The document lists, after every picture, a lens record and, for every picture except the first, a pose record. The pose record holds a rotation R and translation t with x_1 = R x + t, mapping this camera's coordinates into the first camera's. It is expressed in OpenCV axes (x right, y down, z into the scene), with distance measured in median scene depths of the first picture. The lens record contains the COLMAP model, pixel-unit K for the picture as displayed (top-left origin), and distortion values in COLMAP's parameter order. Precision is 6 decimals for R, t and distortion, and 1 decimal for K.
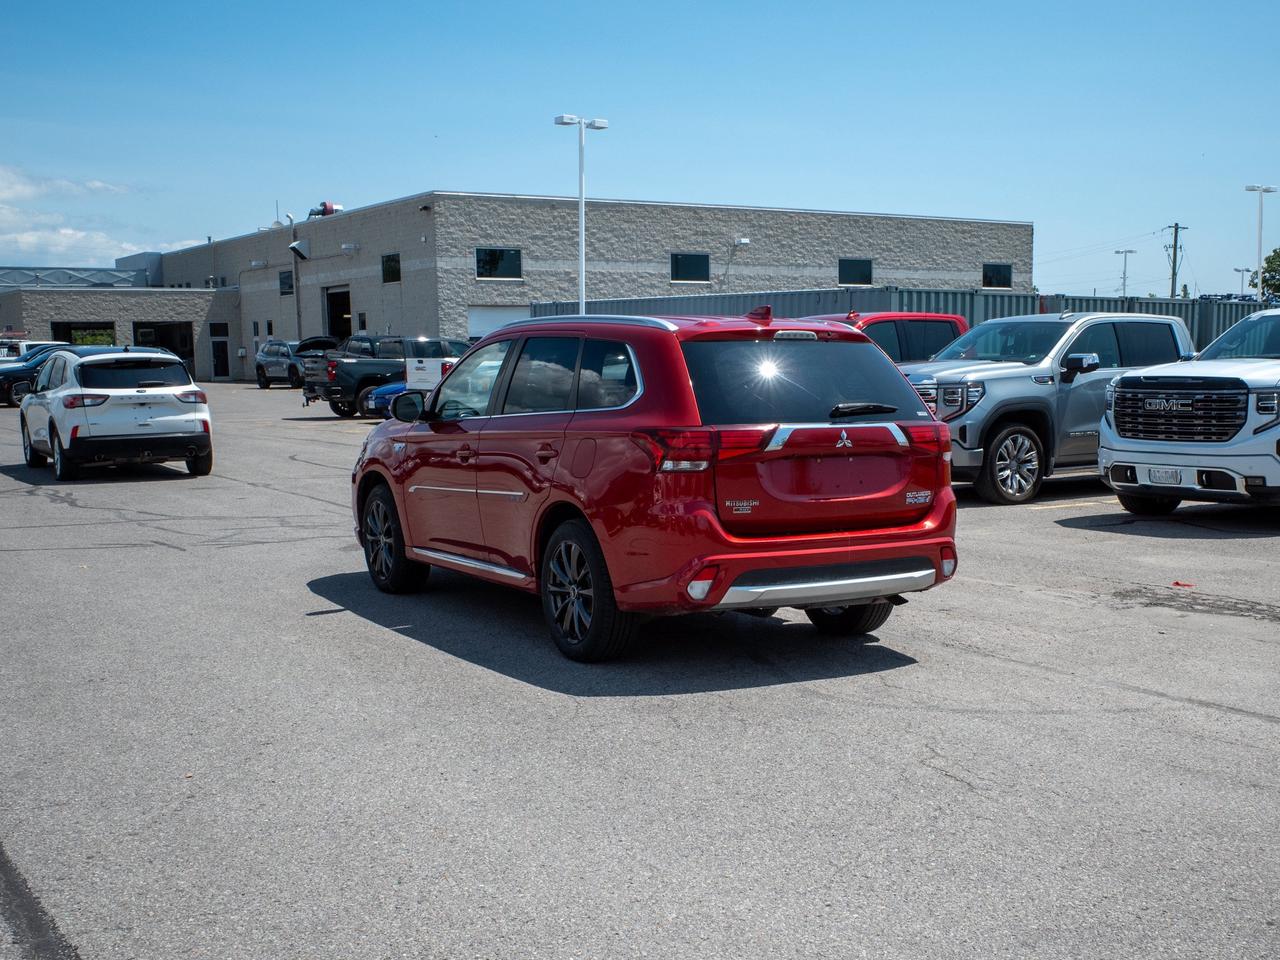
lens RADIAL K [[1573.9, 0, 762.0], [0, 1573.9, 610.1], [0, 0, 1]] dist [-0.057510, 0.033531]
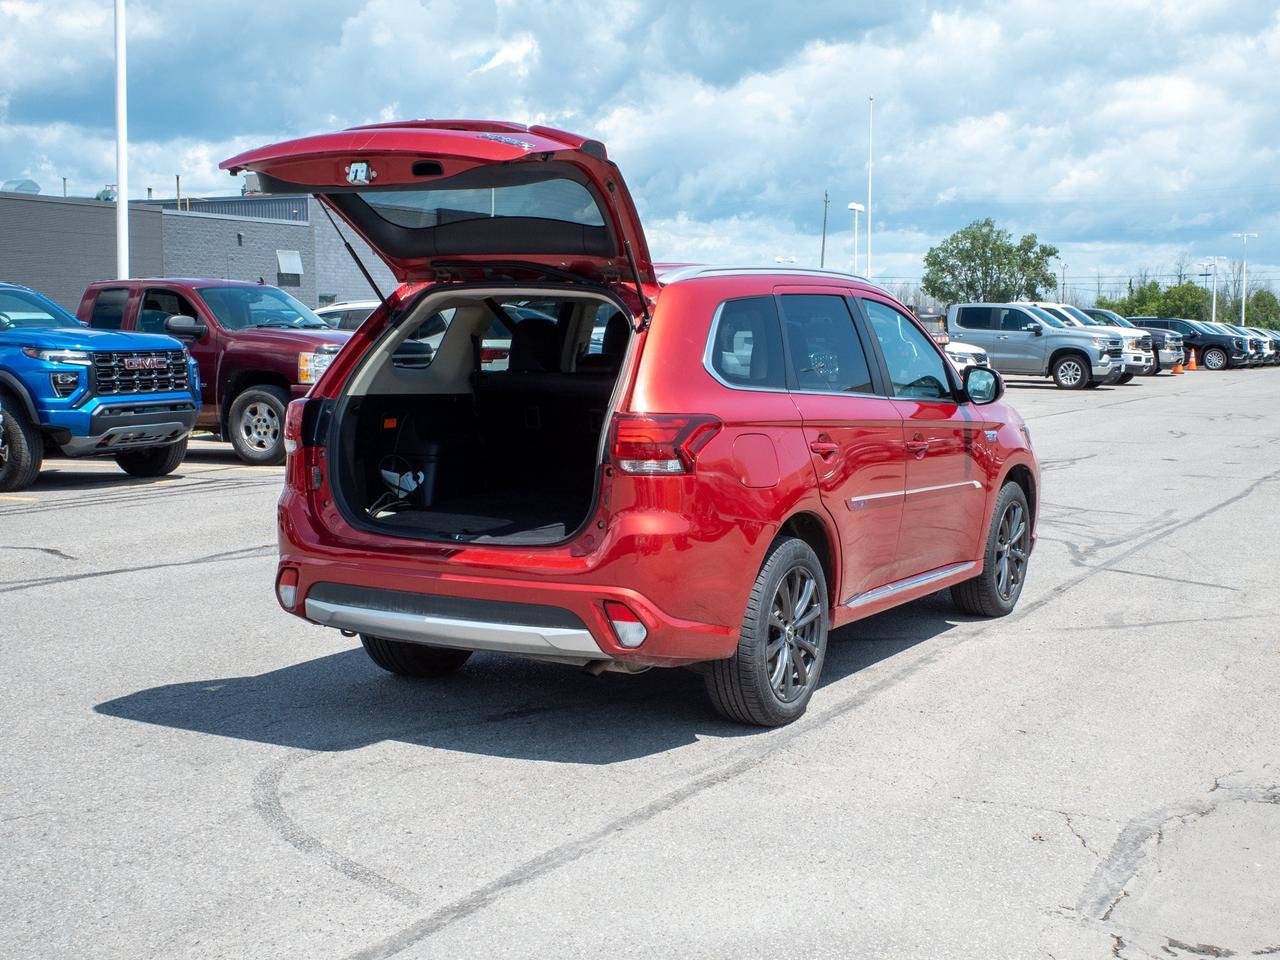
lens RADIAL K [[1753.1, 0, 667.6], [0, 1753.1, 571.3], [0, 0, 1]] dist [-0.041573, -0.006035]
pose [[0.491574, 0.133179, -0.860592, 0.102055], [-0.152380, 0.986145, 0.065568, -0.013976], [0.857401, 0.098906, 0.505056, 0.085488]]
